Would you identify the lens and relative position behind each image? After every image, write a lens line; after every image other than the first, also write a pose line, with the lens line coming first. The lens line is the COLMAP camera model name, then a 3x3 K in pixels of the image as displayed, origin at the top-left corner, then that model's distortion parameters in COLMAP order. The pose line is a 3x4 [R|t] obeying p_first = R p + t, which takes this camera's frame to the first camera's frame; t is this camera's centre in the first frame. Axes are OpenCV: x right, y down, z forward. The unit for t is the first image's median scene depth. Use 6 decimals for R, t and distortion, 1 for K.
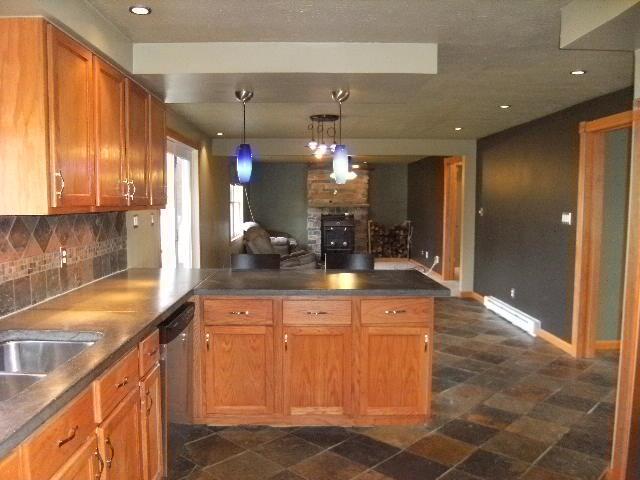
lens RADIAL K [[539.8, 0, 319.4], [0, 539.8, 240.8], [0, 0, 1]] dist [-0.092862, 0.039508]
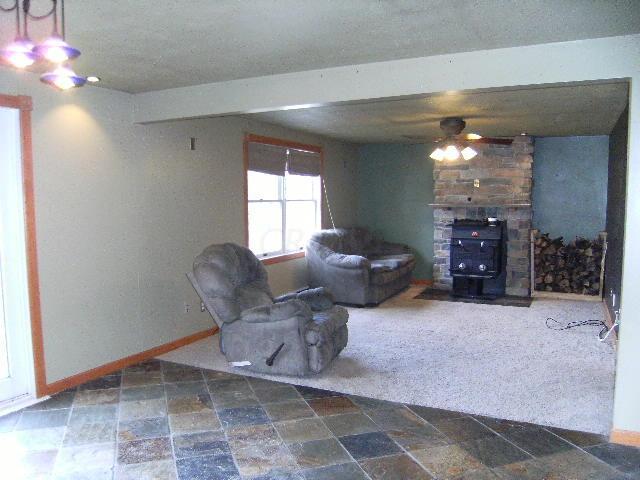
lens RADIAL K [[539.8, 0, 320.6], [0, 539.8, 241.1], [0, 0, 1]] dist [-0.092862, 0.039508]
pose [[0.889169, 0.034290, -0.456292, 0.154890], [-0.030595, 0.999412, 0.015485, -0.027446], [0.456555, 0.000192, 0.889695, 0.357202]]
